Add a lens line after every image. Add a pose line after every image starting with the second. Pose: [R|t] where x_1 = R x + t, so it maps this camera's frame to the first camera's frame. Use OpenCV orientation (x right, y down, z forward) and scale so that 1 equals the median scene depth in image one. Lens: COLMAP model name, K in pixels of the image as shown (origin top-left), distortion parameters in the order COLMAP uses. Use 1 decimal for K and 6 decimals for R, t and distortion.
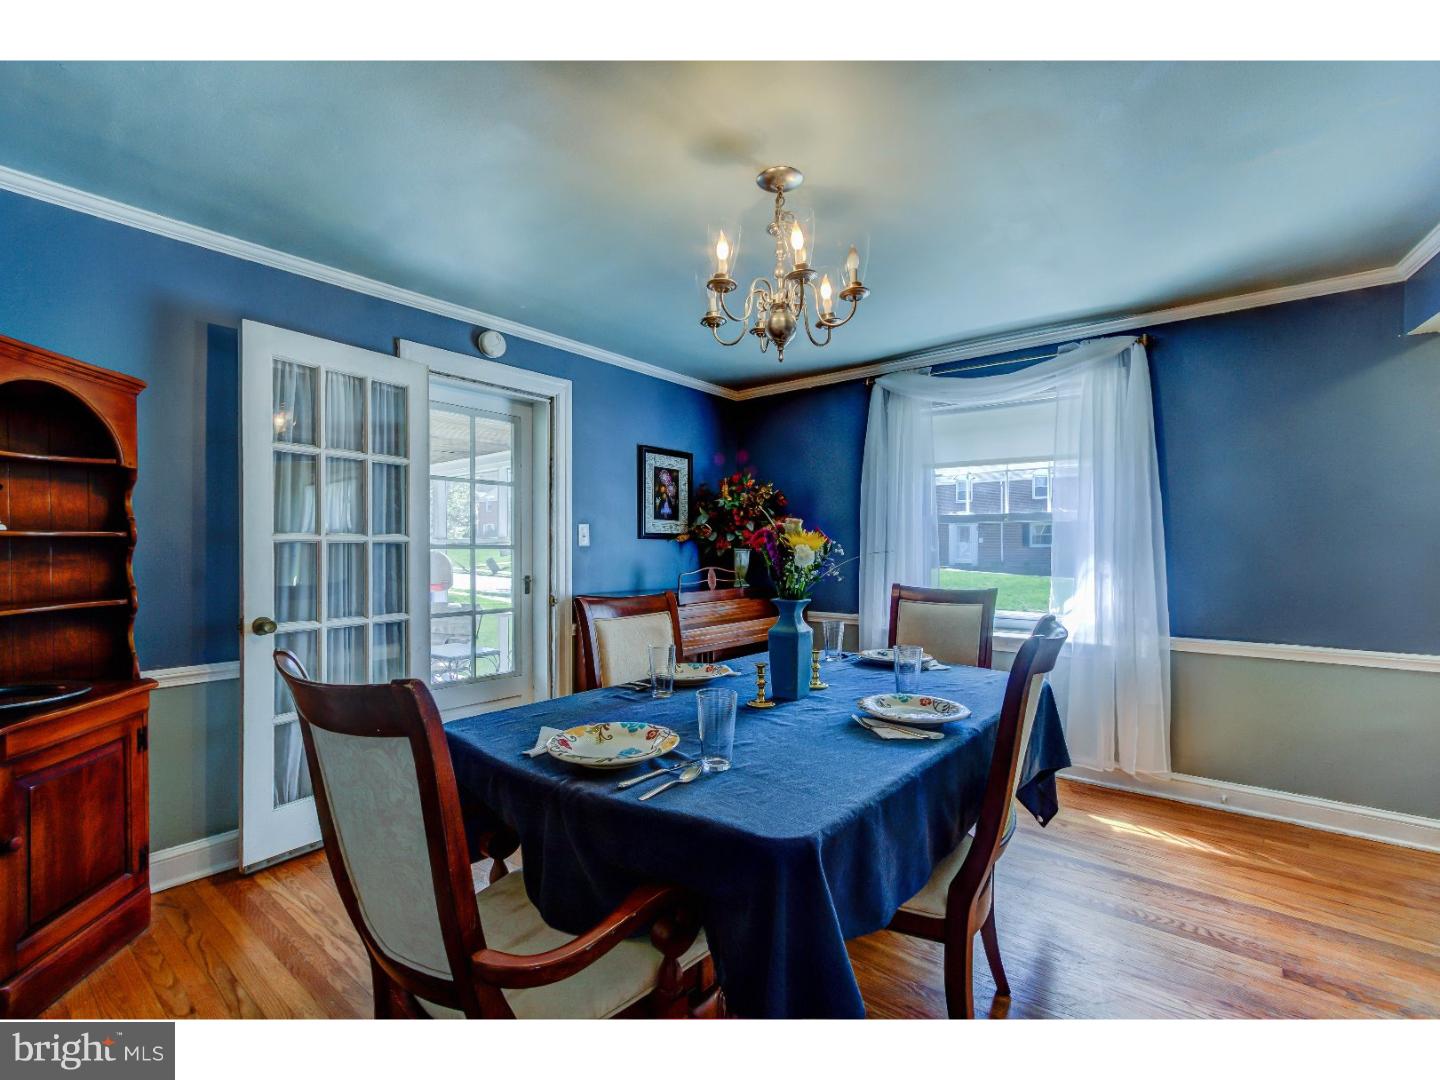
lens RADIAL K [[657.5, 0, 720.4], [0, 657.5, 543.7], [0, 0, 1]] dist [-0.003932, 0.005343]
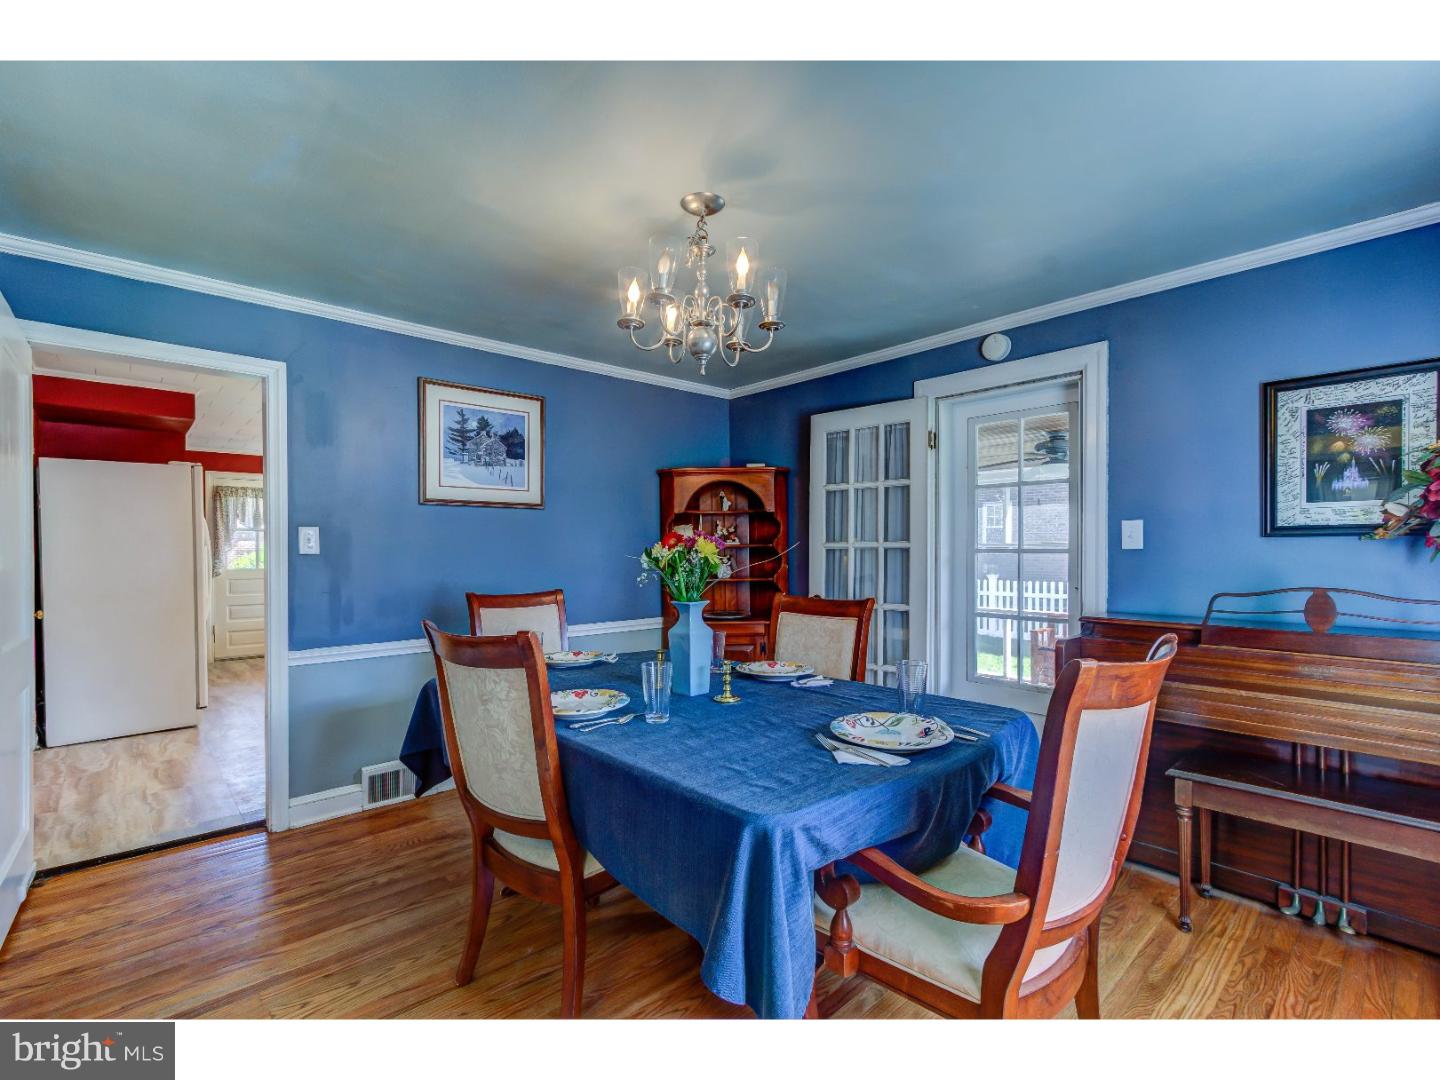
lens RADIAL K [[657.5, 0, 721.2], [0, 657.5, 552.3], [0, 0, 1]] dist [-0.003932, 0.005343]
pose [[-0.148601, 0.001326, -0.988896, 0.628403], [0.008739, 0.999962, 0.000028, 0.003476], [0.988859, -0.008638, -0.148607, 0.656658]]
